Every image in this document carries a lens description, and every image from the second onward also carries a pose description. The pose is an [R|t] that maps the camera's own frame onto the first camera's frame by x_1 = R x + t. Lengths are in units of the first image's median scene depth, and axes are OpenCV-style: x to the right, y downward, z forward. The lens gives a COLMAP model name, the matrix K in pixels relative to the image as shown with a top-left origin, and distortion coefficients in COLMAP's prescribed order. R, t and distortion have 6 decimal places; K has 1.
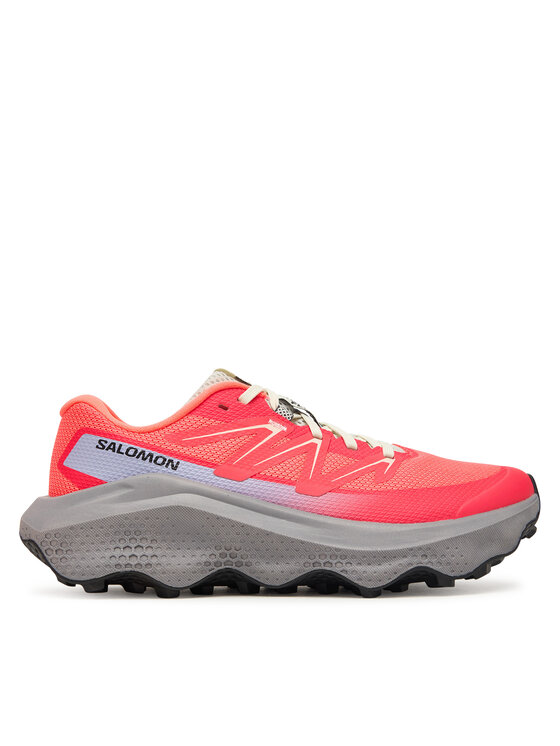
lens RADIAL K [[891.8, 0, 279.9], [0, 891.8, 373.8], [0, 0, 1]] dist [0.000891, 0.000000]
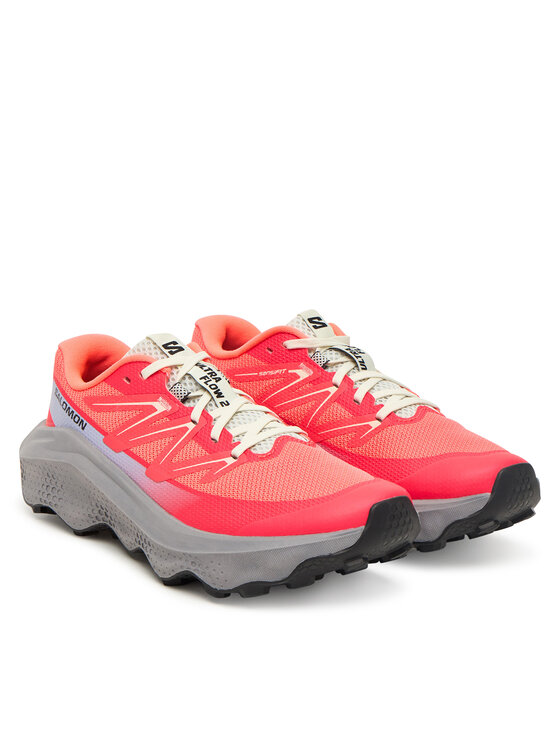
lens RADIAL K [[1451.9, 0, 280.2], [0, 1451.9, 372.9], [0, 0, 1]] dist [-0.005565, 0.000000]
pose [[0.684877, 0.181914, -0.705586, 1.331654], [0.040971, 0.957188, 0.286551, -0.476237], [0.727506, -0.225161, 0.648103, 0.002292]]
